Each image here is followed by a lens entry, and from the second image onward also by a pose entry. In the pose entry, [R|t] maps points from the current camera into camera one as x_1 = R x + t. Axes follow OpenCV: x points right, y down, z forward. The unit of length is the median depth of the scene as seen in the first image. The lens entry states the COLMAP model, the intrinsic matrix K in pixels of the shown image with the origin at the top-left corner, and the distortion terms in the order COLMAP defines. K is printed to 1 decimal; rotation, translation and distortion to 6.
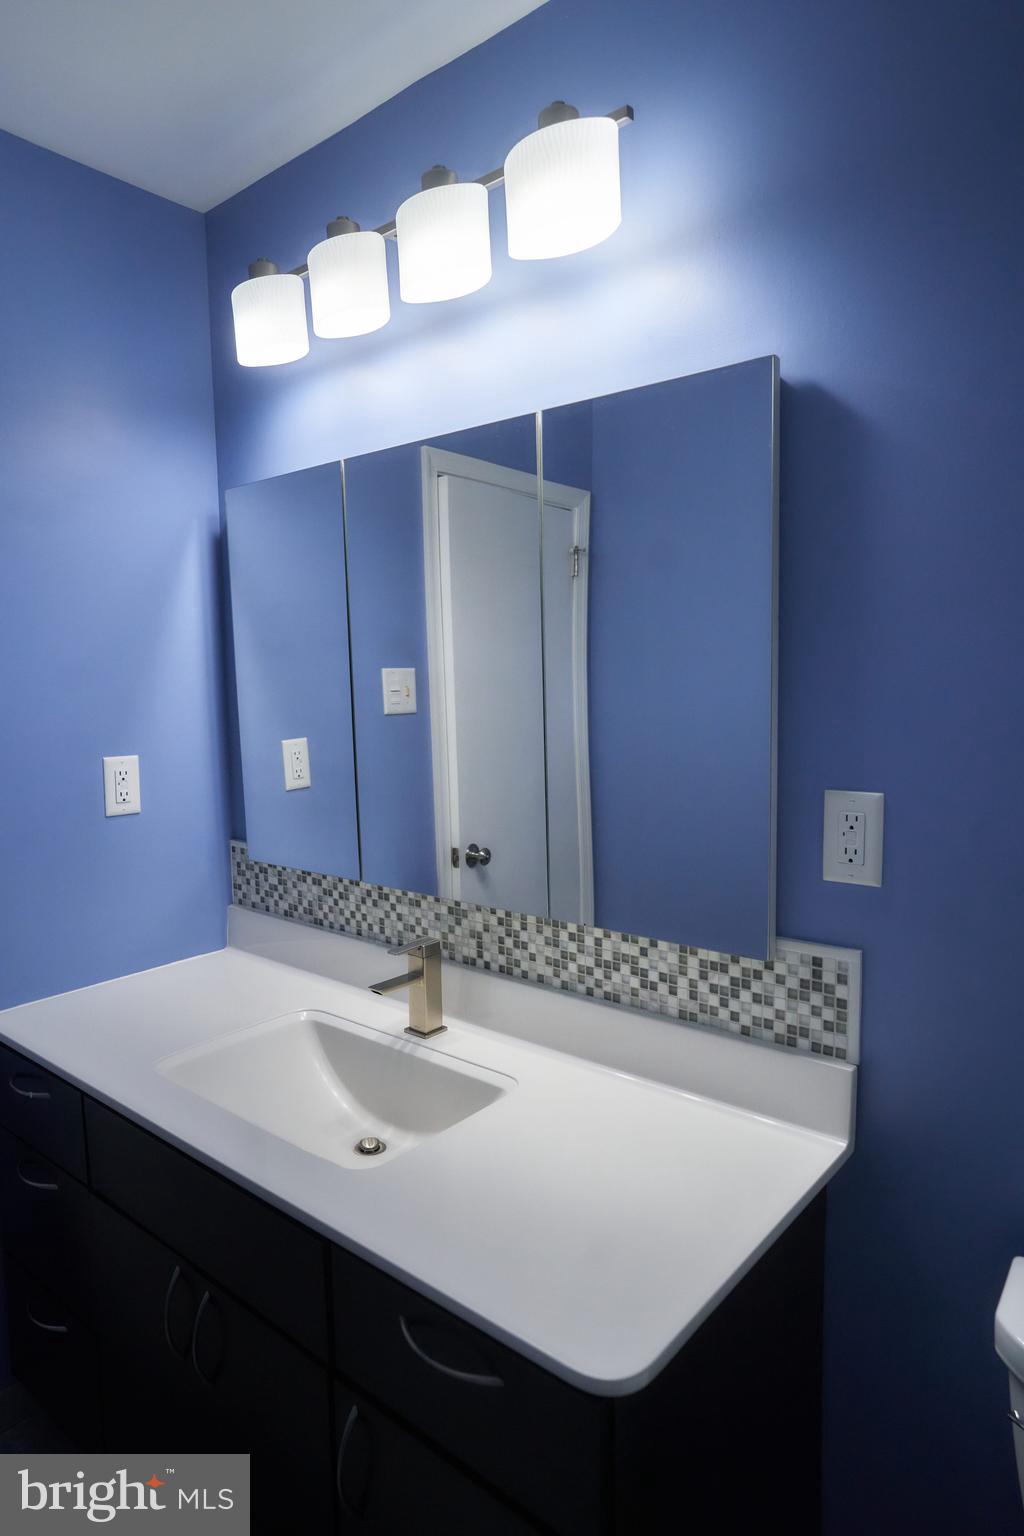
lens RADIAL K [[889.9, 0, 514.1], [0, 889.9, 770.7], [0, 0, 1]] dist [-0.034658, 0.000278]
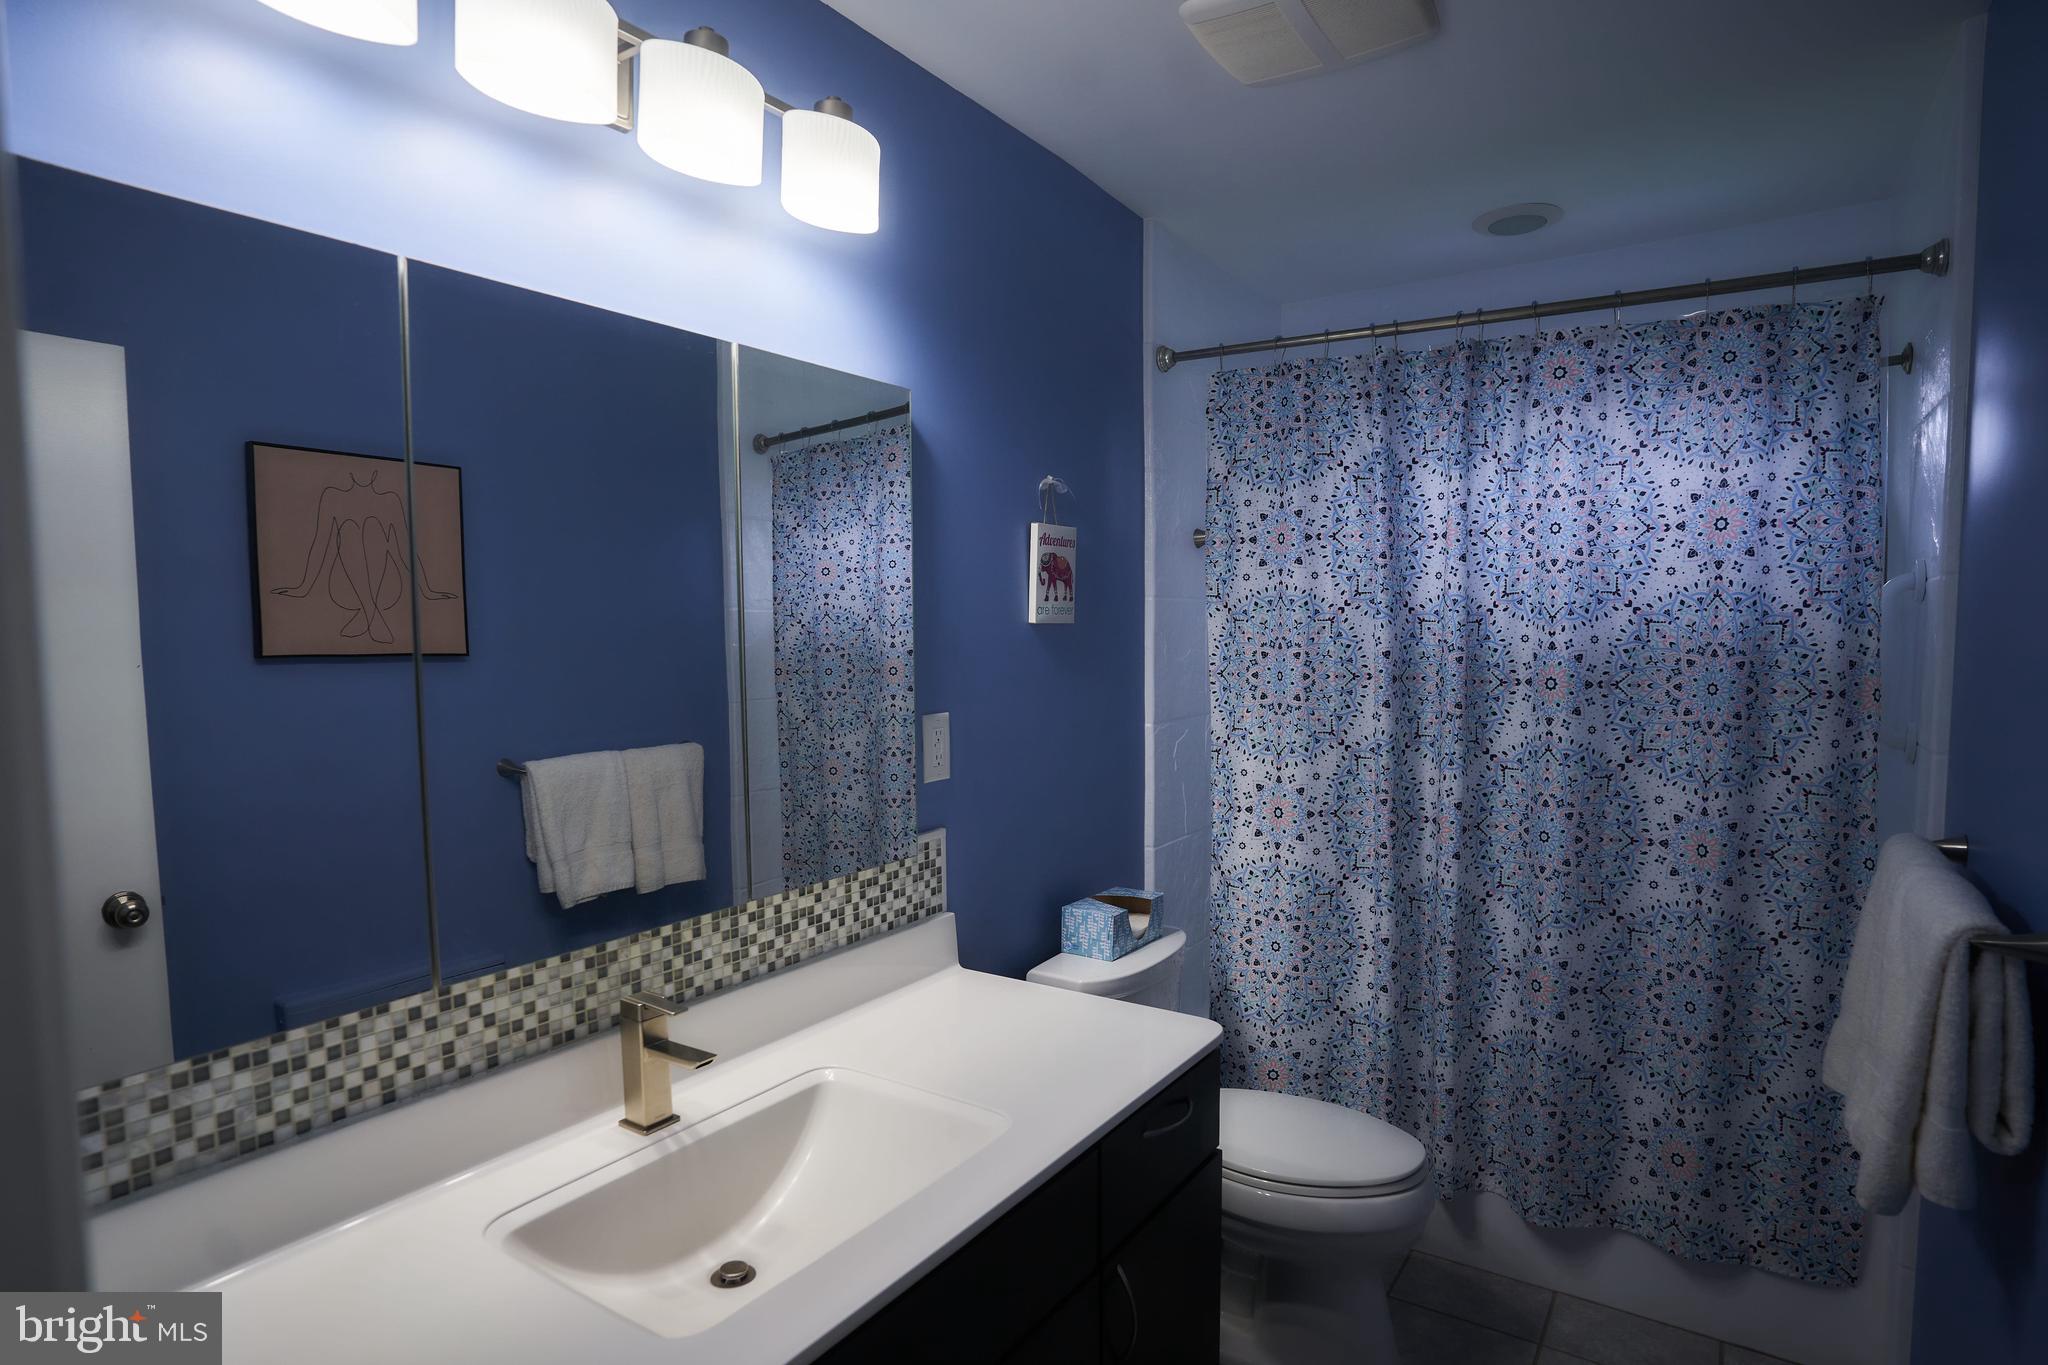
lens RADIAL K [[1019.6, 0, 1025.7], [0, 1019.6, 680.3], [0, 0, 1]] dist [0.000014, 0.001385]
pose [[-0.043041, -0.035783, 0.998432, -0.987142], [0.120898, 0.991828, 0.040758, -0.063834], [-0.991731, 0.122463, -0.038364, 0.729851]]
